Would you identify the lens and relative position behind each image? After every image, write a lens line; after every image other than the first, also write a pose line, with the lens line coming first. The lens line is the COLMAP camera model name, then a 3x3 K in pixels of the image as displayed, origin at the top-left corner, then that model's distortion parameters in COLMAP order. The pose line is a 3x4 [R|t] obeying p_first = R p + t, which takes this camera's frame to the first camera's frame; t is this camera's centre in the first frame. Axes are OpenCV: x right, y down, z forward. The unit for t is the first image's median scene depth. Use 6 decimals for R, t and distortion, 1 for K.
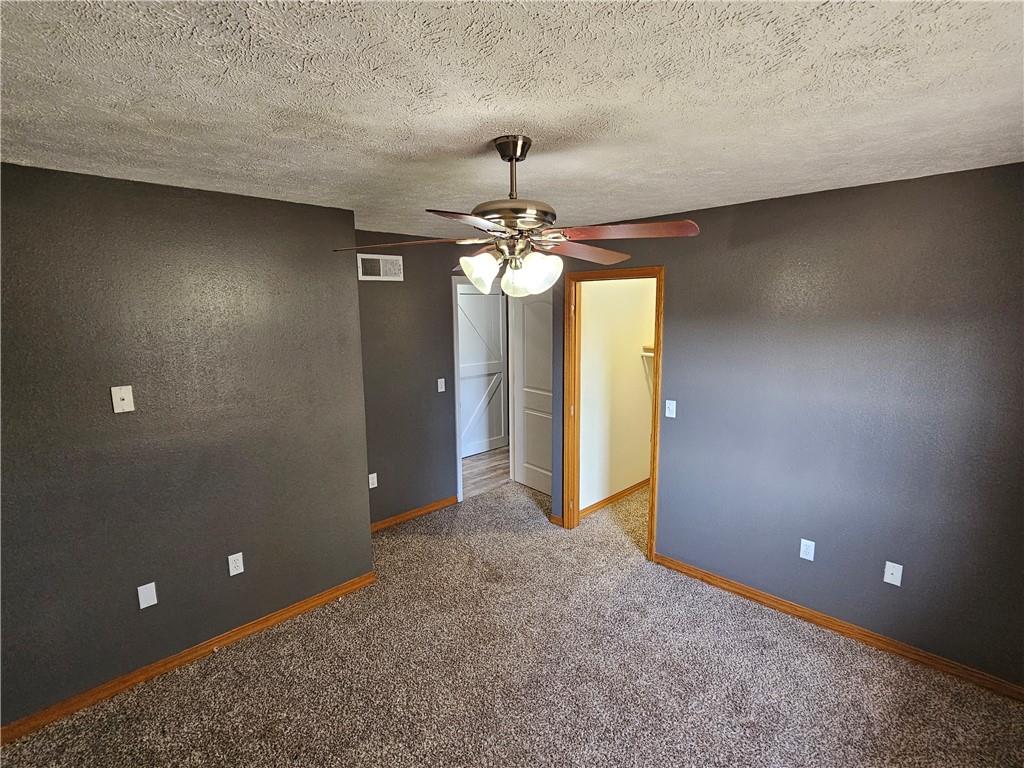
lens RADIAL K [[504.2, 0, 511.6], [0, 504.2, 381.7], [0, 0, 1]] dist [-0.006816, 0.005002]
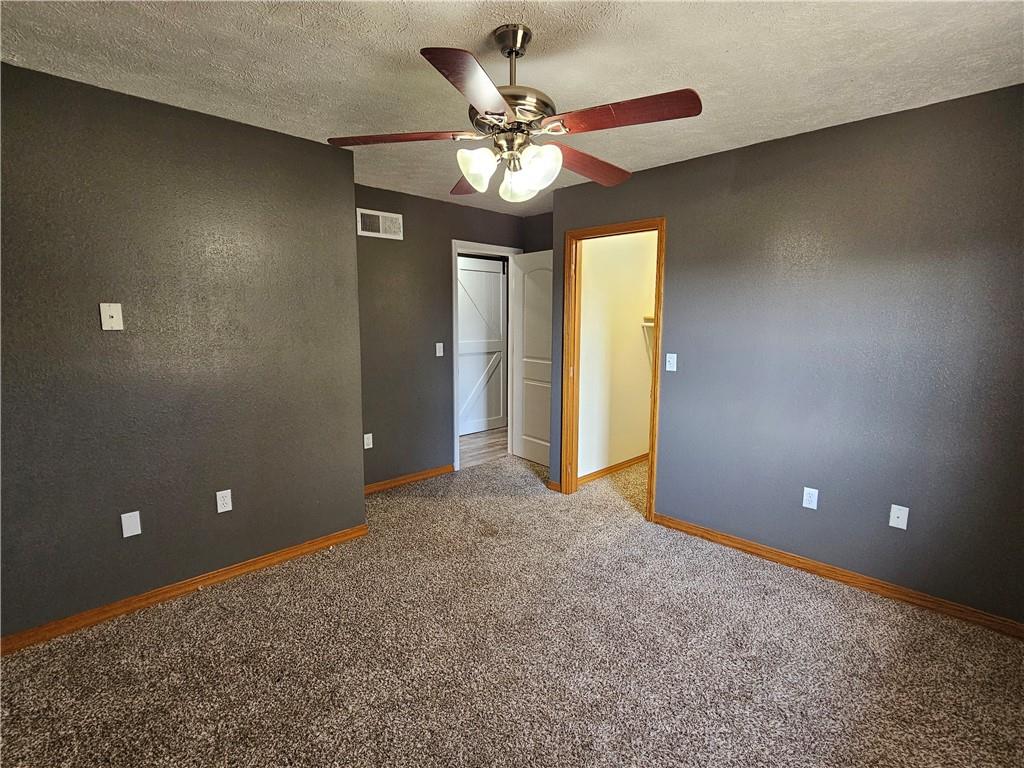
lens RADIAL K [[504.2, 0, 512.1], [0, 504.2, 384.7], [0, 0, 1]] dist [-0.006816, 0.005002]
pose [[0.999893, 0.014598, -0.000657, 0.007785], [-0.014608, 0.999659, -0.021645, 0.155090], [0.000341, 0.021652, 0.999766, 0.021336]]
